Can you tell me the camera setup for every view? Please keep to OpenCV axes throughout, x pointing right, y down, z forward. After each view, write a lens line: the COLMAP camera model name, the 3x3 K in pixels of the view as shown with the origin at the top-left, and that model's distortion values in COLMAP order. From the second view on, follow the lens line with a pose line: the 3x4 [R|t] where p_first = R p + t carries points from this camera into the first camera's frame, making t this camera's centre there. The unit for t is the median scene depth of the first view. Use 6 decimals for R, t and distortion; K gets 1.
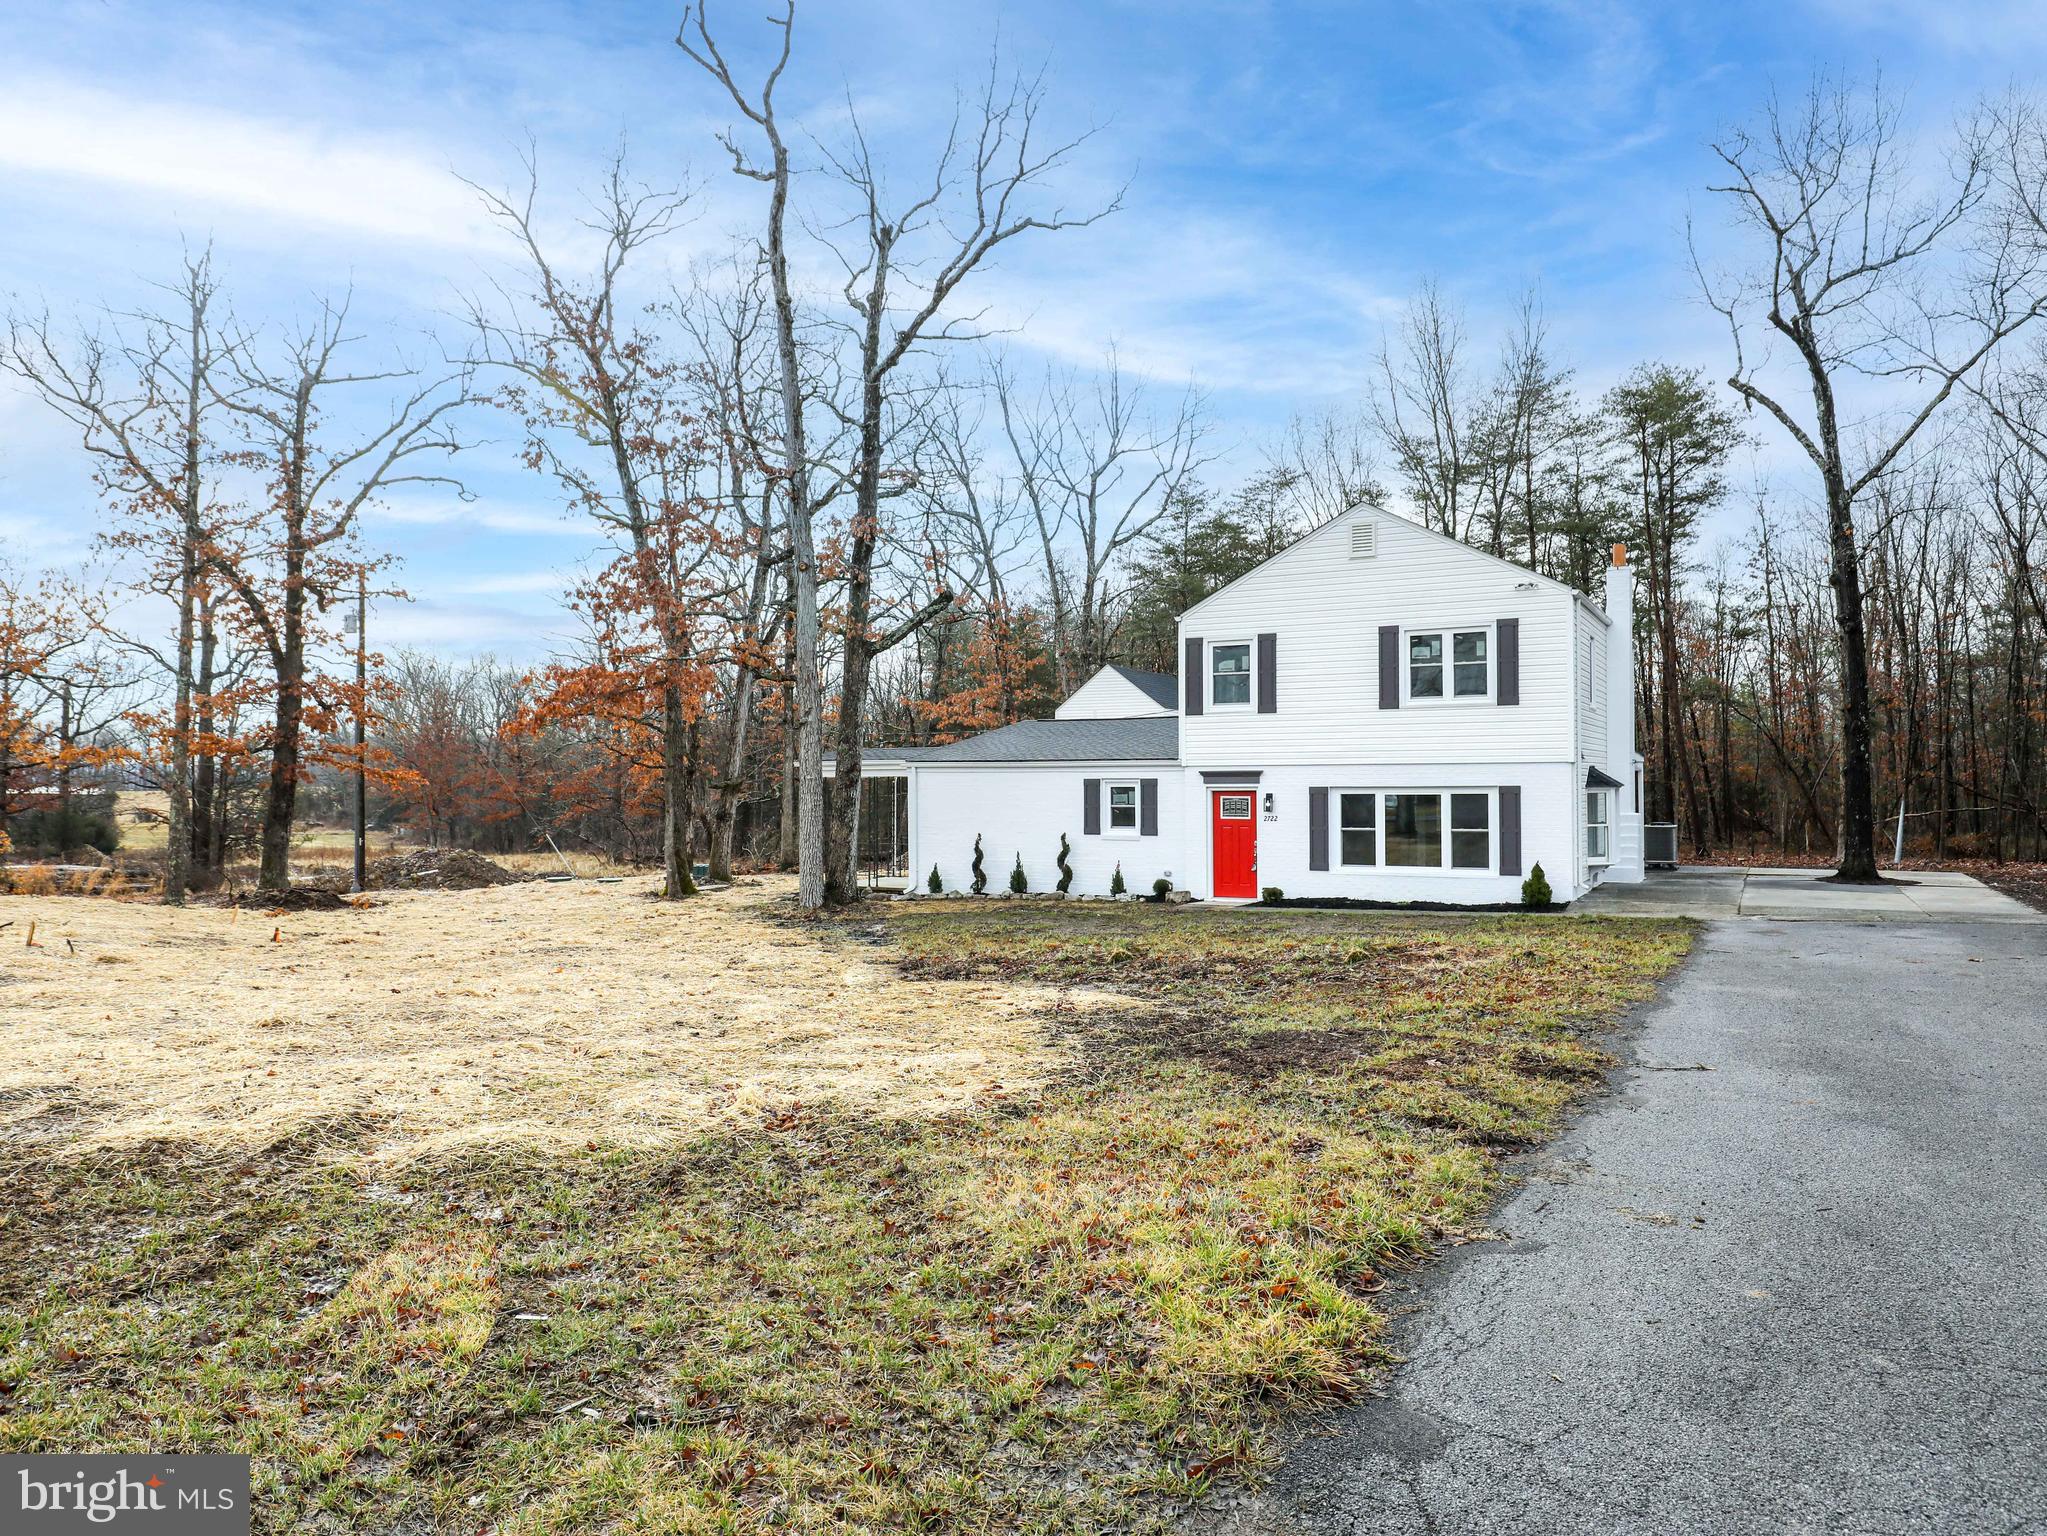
lens RADIAL K [[1396.9, 0, 1031.6], [0, 1396.9, 753.1], [0, 0, 1]] dist [-0.017281, 0.000770]
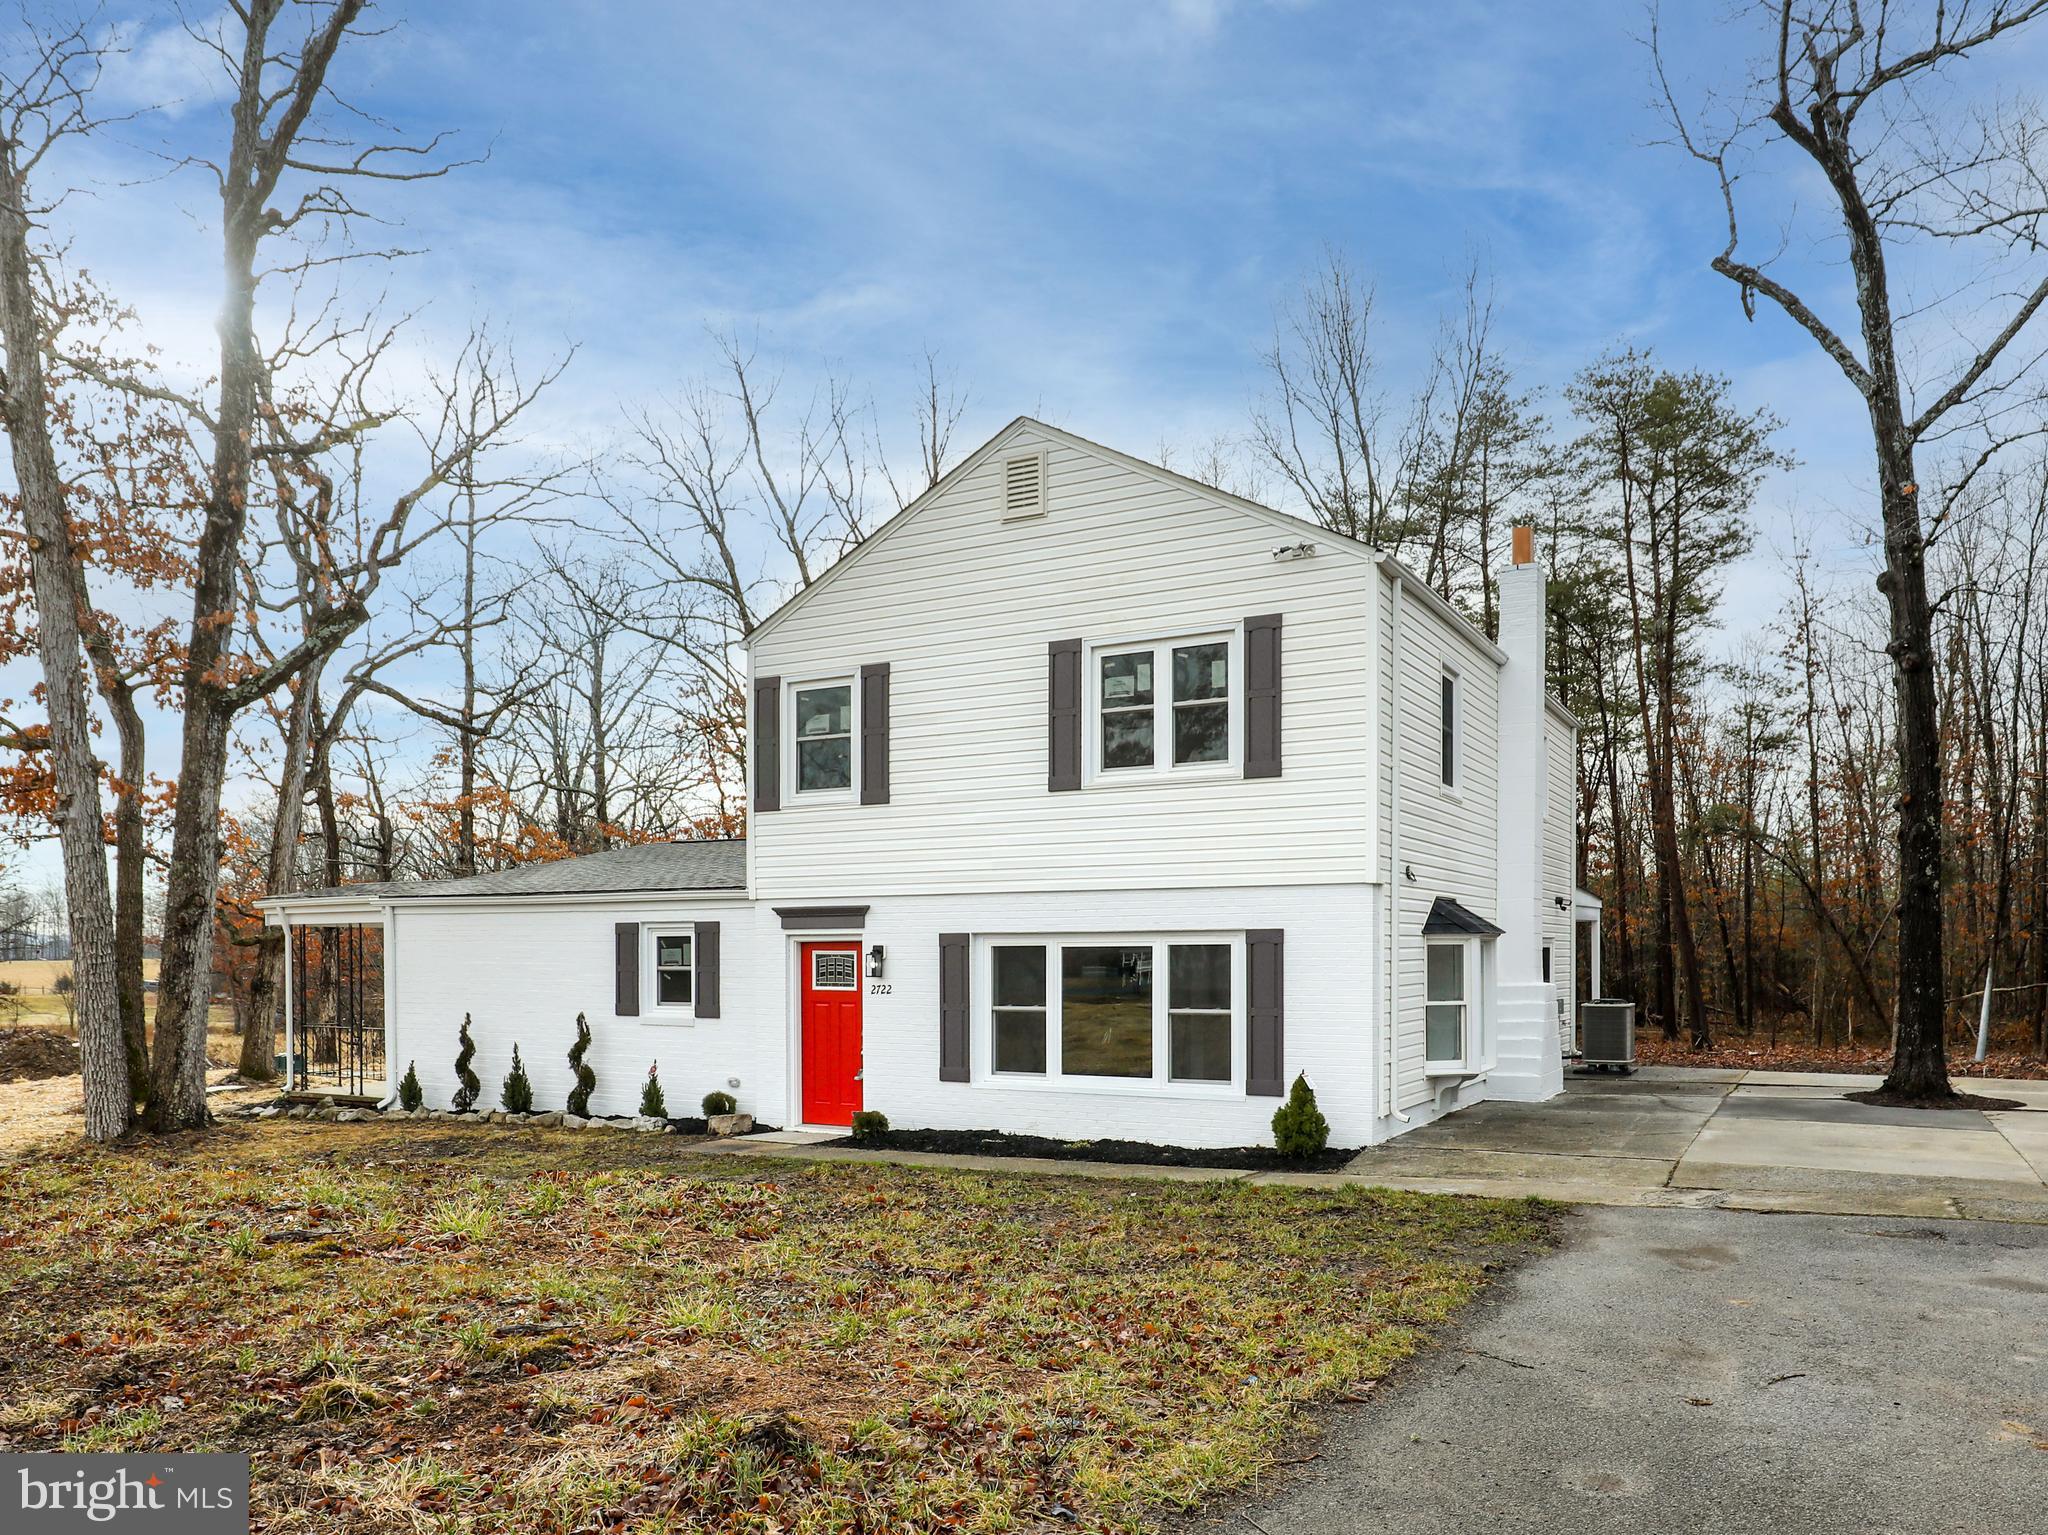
lens RADIAL K [[1461.3, 0, 1037.0], [0, 1461.3, 967.1], [0, 0, 1]] dist [-0.033827, 0.000669]
pose [[0.999839, 0.003069, -0.017656, 0.239187], [-0.002570, 0.999599, 0.028211, 0.020278], [0.017735, -0.028161, 0.999446, 0.394233]]
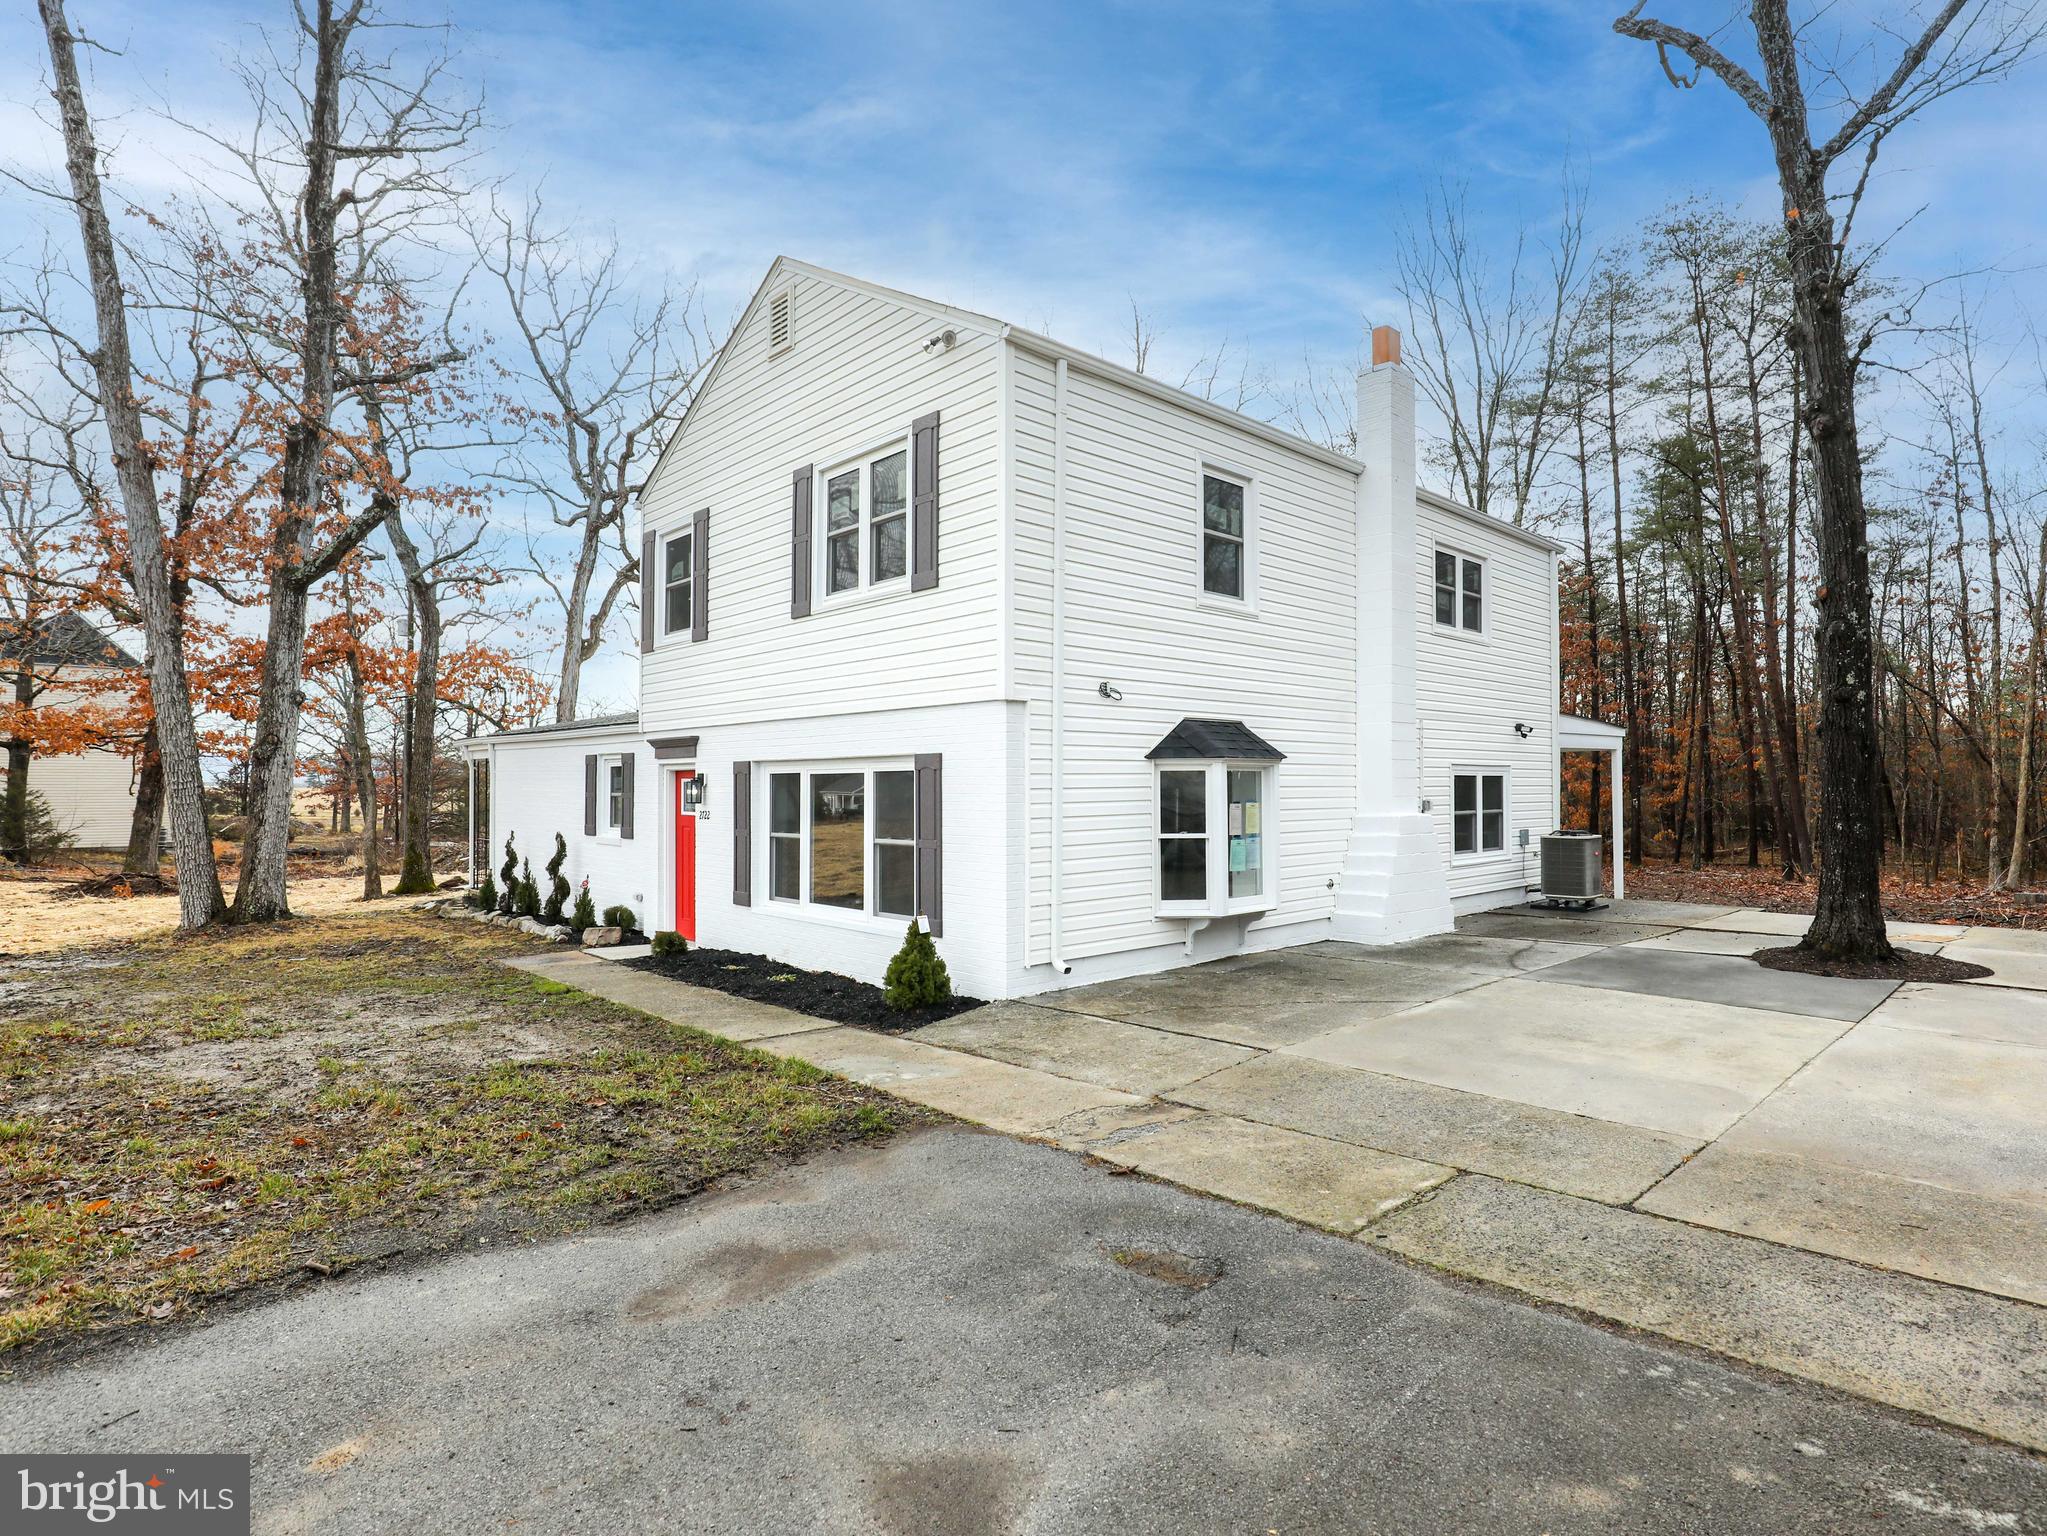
lens RADIAL K [[1084.1, 0, 1120.2], [0, 1084.1, 764.4], [0, 0, 1]] dist [-0.039365, 0.008240]
pose [[0.959013, -0.001835, -0.283356, 0.465319], [0.001147, 0.999996, -0.002593, 0.025753], [0.283360, 0.002162, 0.959011, 0.587292]]
